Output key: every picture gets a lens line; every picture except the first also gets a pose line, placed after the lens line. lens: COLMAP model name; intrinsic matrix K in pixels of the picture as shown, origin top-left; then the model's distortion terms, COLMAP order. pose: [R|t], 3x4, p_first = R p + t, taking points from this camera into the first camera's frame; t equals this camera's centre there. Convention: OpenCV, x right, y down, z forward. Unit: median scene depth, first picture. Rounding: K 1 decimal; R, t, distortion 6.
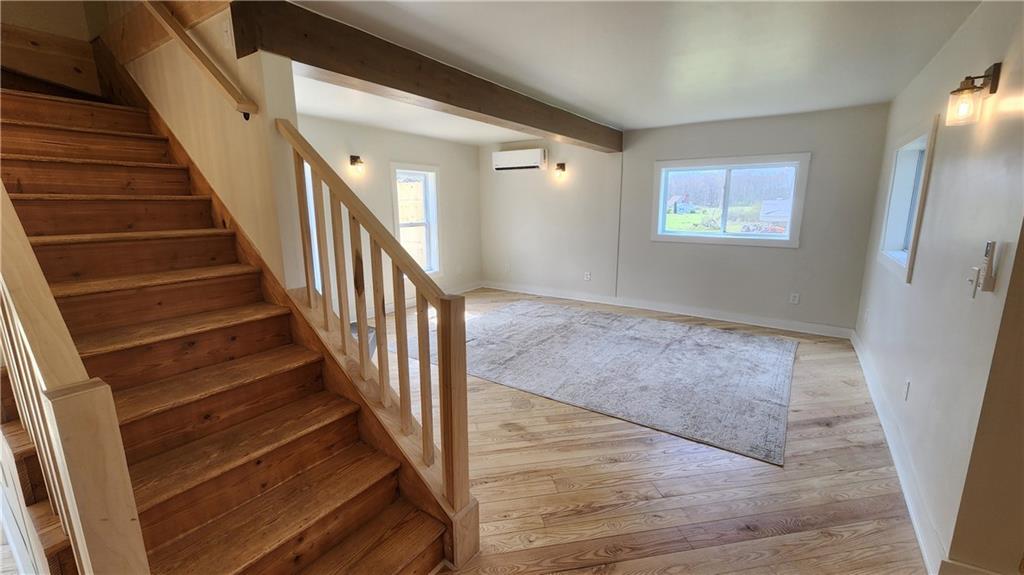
lens RADIAL K [[417.9, 0, 514.2], [0, 417.9, 285.9], [0, 0, 1]] dist [-0.000200, -0.000480]
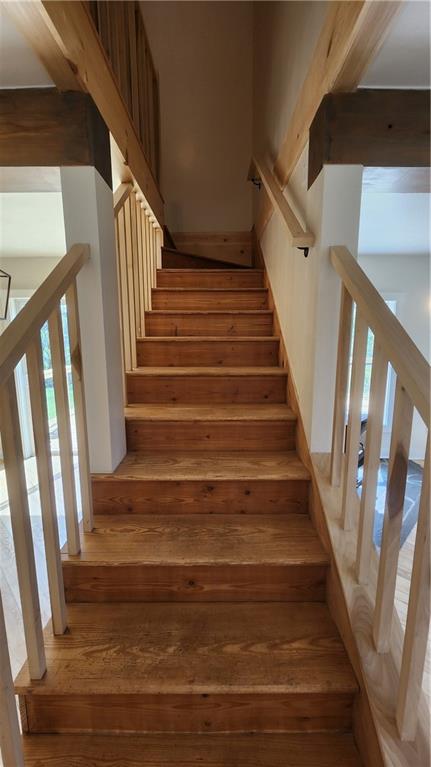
lens RADIAL K [[313.0, 0, 217.0], [0, 313.0, 385.7], [0, 0, 1]] dist [-0.000200, -0.000480]
pose [[0.564841, 0.136132, -0.813894, -0.165237], [-0.157827, 0.985913, 0.055372, -0.134289], [0.809966, 0.097178, 0.578369, 0.496371]]
